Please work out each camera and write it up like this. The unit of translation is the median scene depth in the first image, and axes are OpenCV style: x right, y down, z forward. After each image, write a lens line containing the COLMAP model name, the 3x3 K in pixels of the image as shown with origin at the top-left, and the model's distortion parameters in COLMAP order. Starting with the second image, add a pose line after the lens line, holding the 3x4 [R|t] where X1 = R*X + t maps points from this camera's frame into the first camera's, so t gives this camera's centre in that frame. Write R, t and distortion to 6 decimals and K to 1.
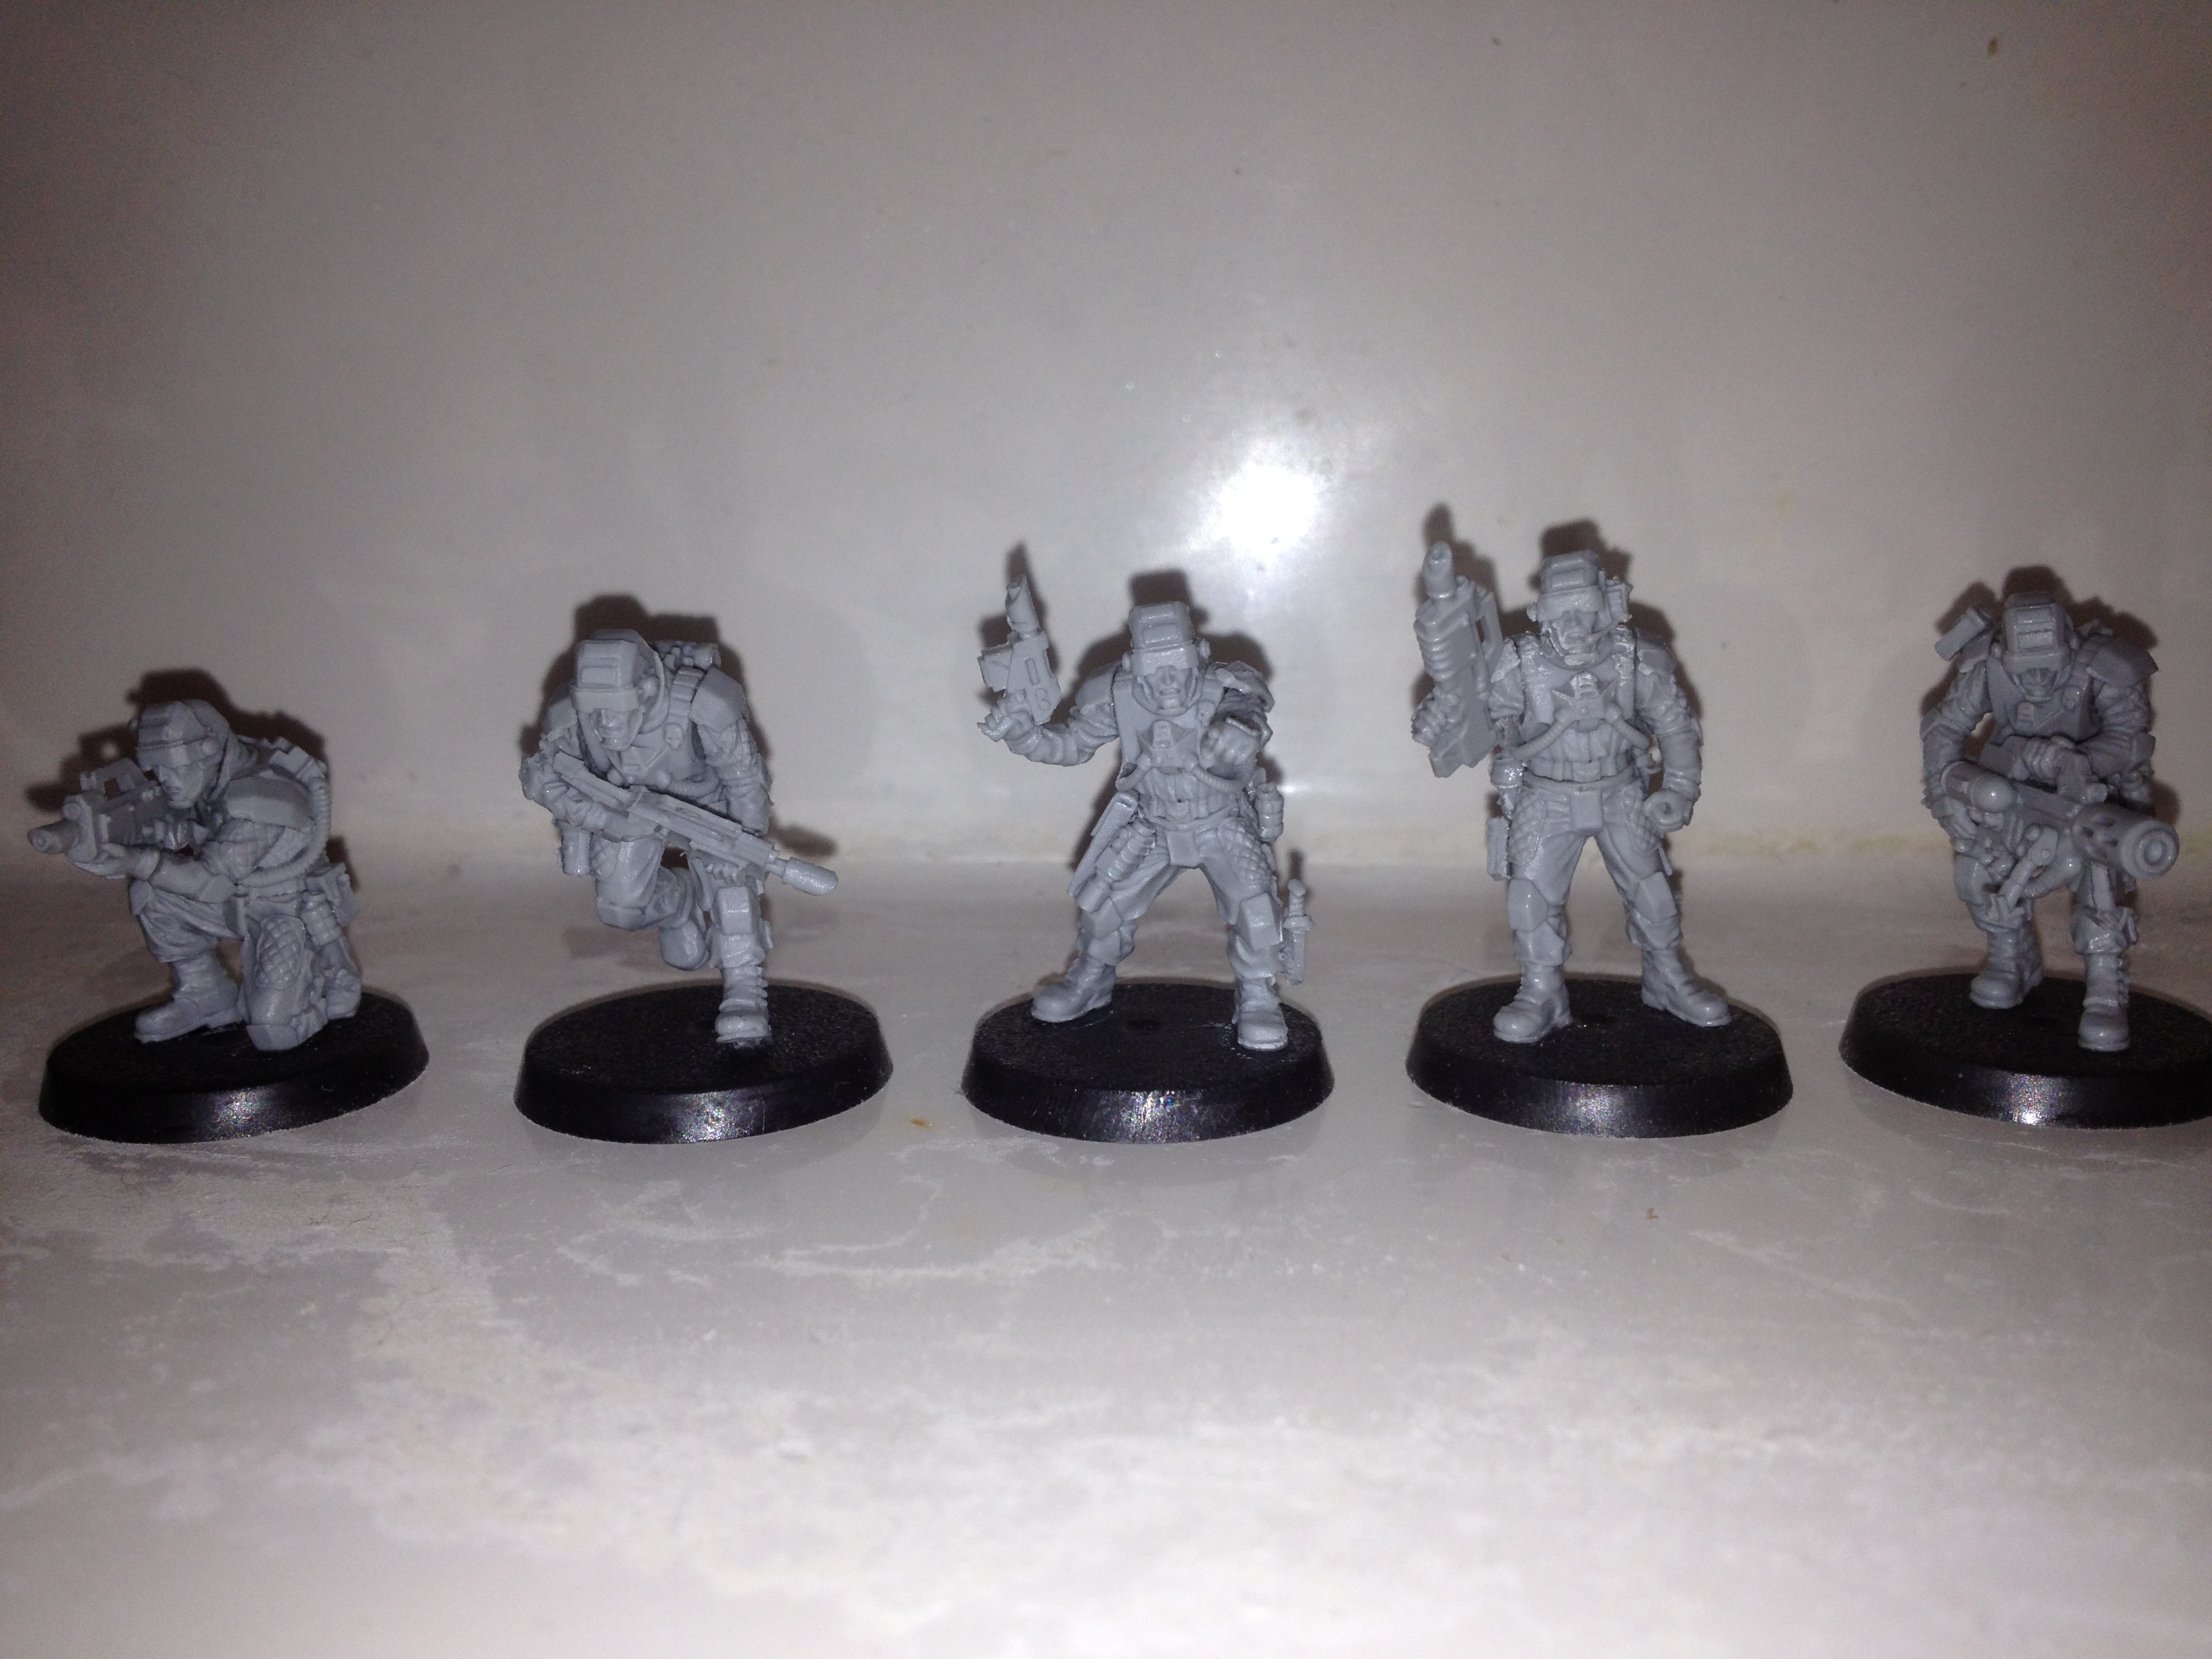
lens RADIAL K [[2268.5, 0, 1120.3], [0, 2268.5, 827.0], [0, 0, 1]] dist [-0.028075, 0.000000]
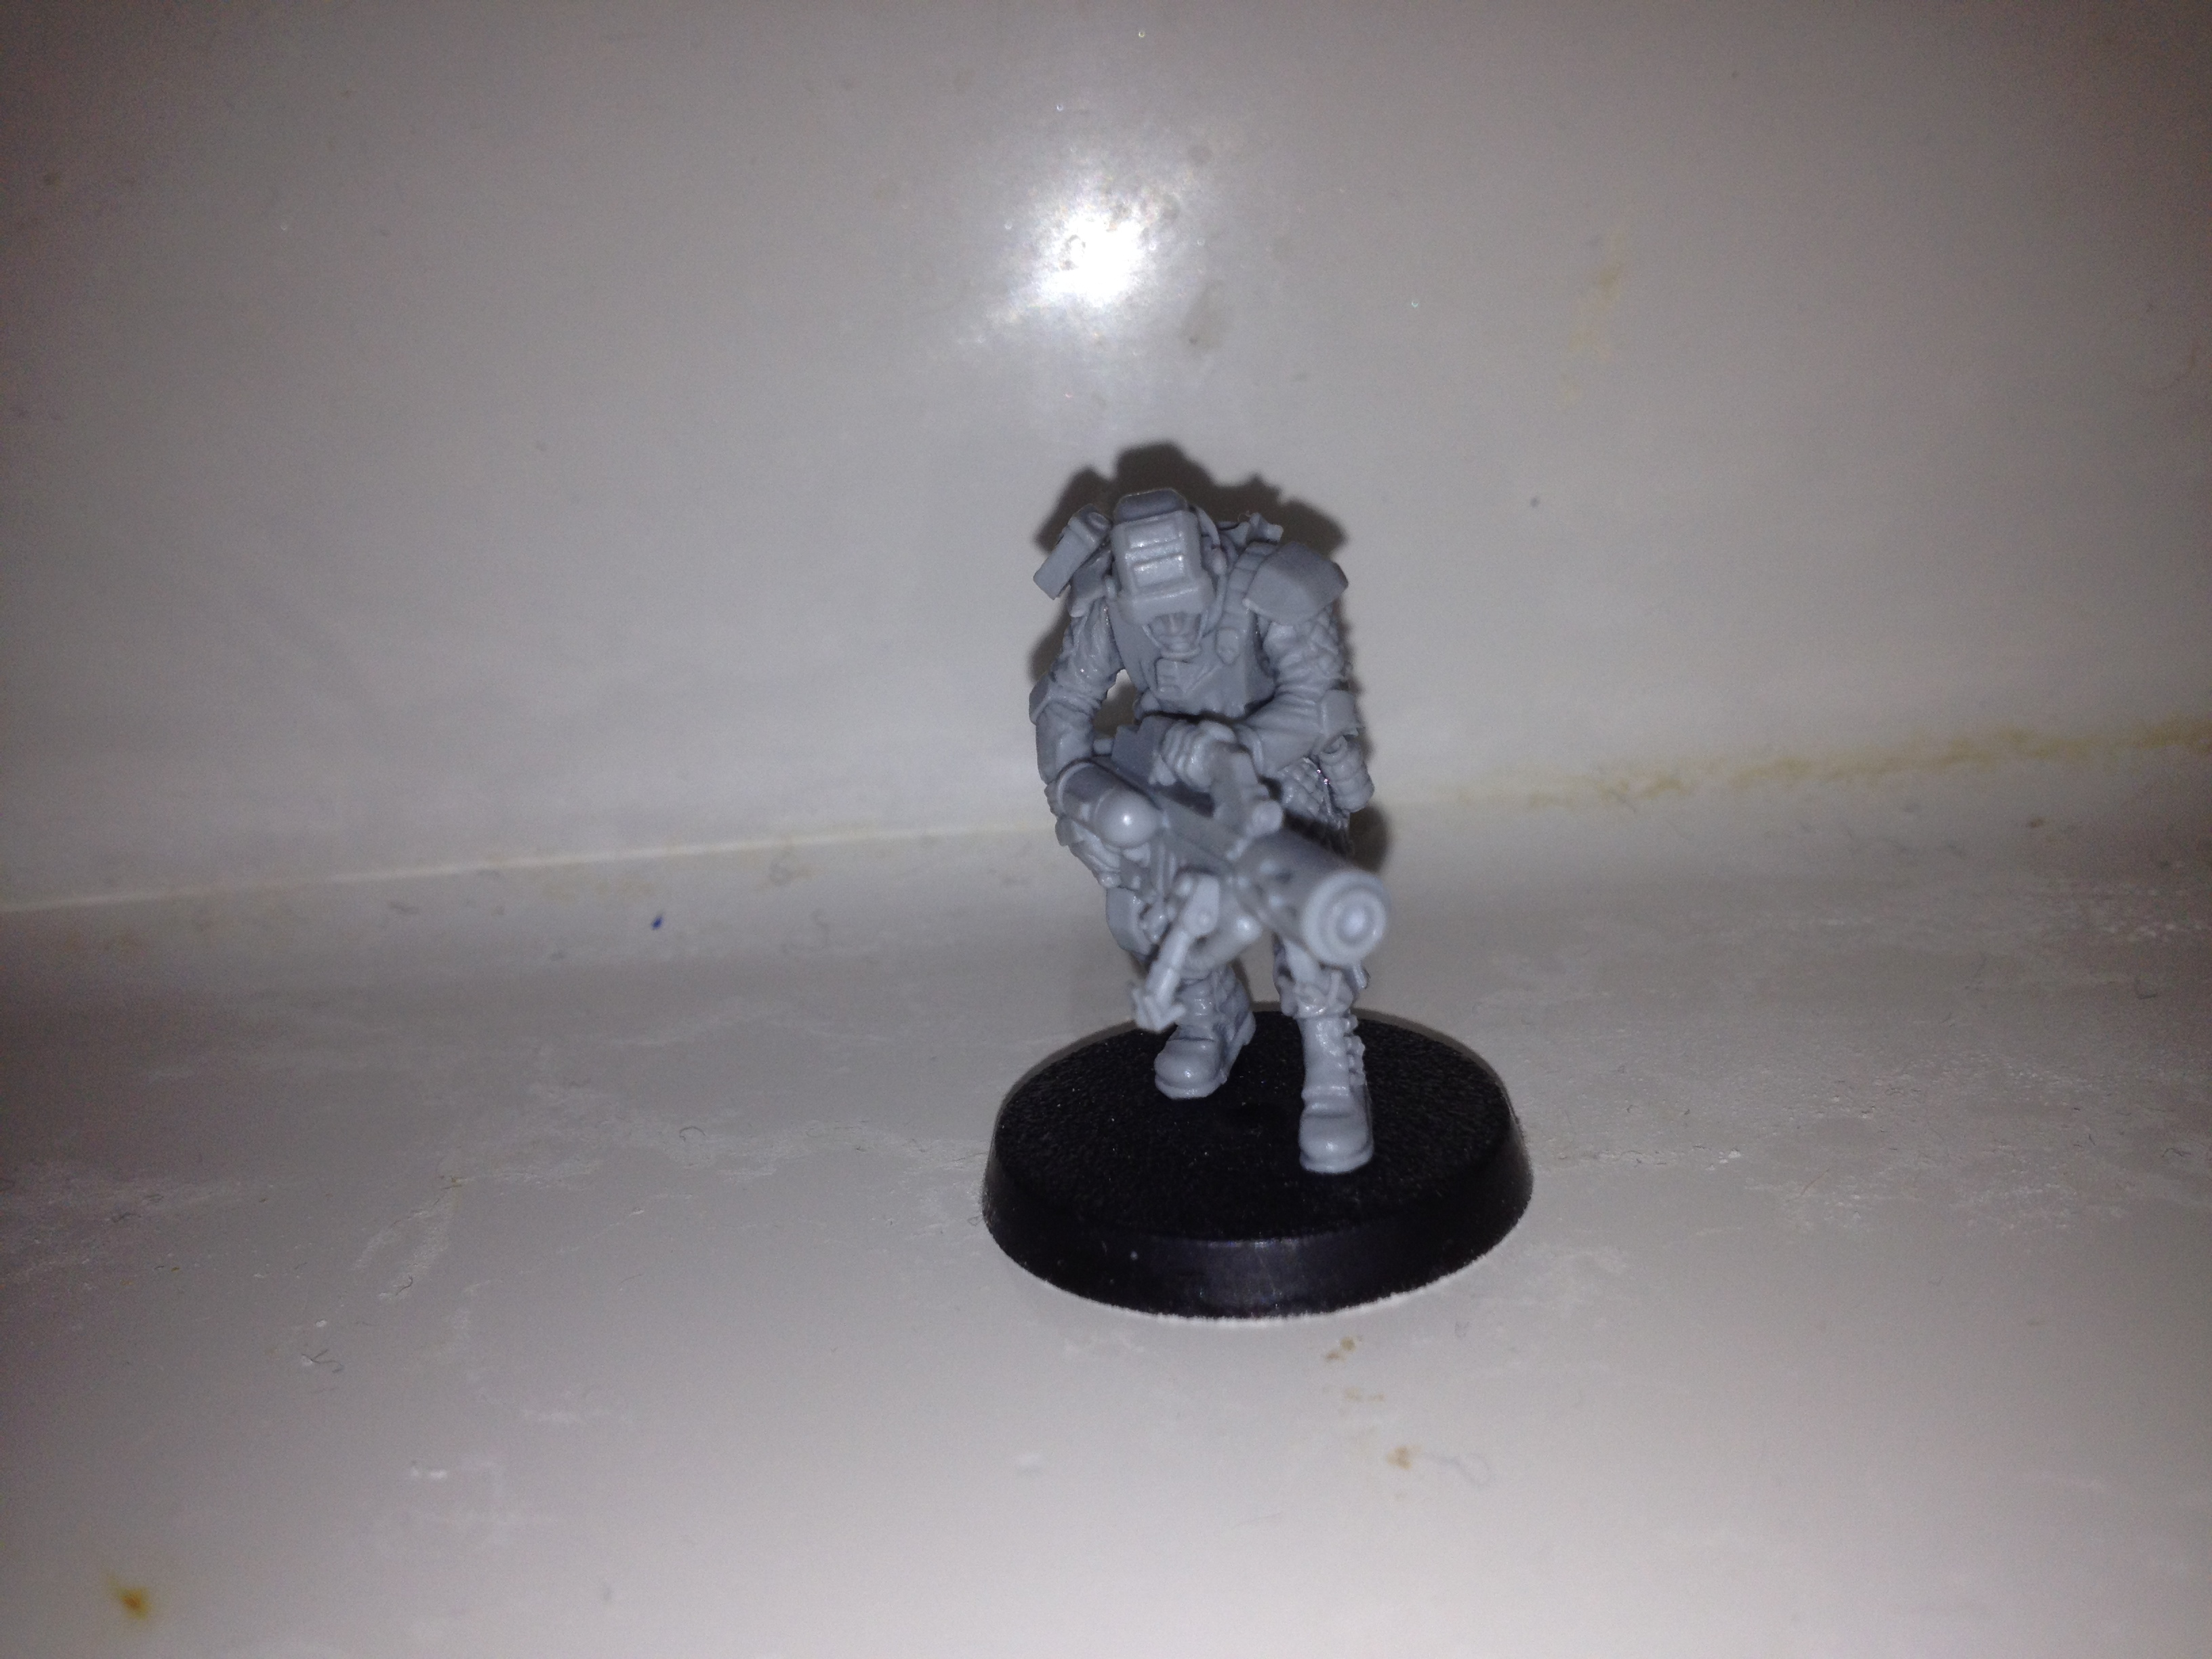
lens RADIAL K [[2268.5, 0, 1108.5], [0, 2268.5, 837.6], [0, 0, 1]] dist [-0.028075, 0.000000]
pose [[0.953792, -0.154182, 0.257894, 0.210504], [0.130053, 0.985581, 0.108243, -0.078590], [-0.270865, -0.069702, 0.960091, 0.374820]]
